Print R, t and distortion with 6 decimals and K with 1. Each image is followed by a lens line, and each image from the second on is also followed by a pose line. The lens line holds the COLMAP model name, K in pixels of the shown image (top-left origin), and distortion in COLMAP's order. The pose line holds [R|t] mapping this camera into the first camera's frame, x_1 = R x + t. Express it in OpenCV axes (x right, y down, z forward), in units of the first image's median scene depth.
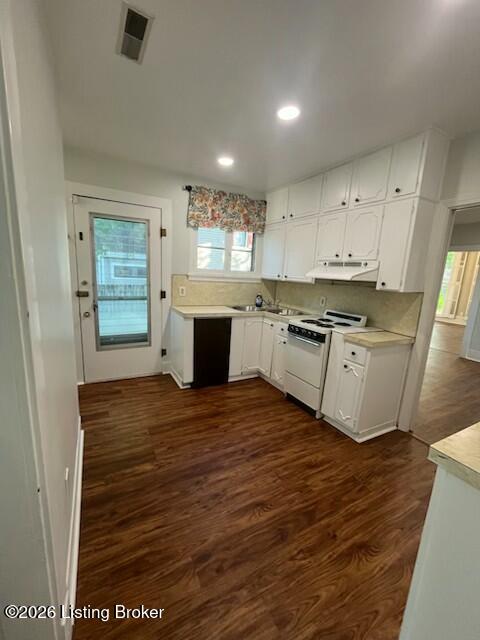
lens RADIAL K [[262.2, 0, 239.2], [0, 262.2, 317.3], [0, 0, 1]] dist [-0.006554, 0.000069]
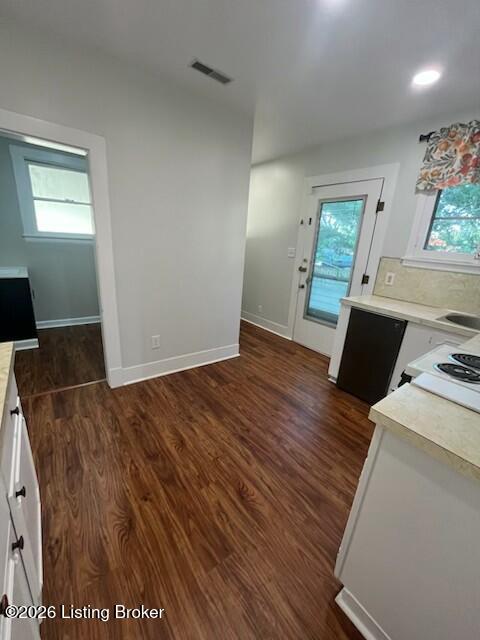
lens RADIAL K [[262.2, 0, 236.4], [0, 262.2, 317.7], [0, 0, 1]] dist [-0.006554, 0.000069]
pose [[0.145528, 0.238619, -0.960147, 0.771256], [-0.227766, 0.952492, 0.202195, -0.063734], [0.962780, 0.189264, 0.192963, 0.645413]]
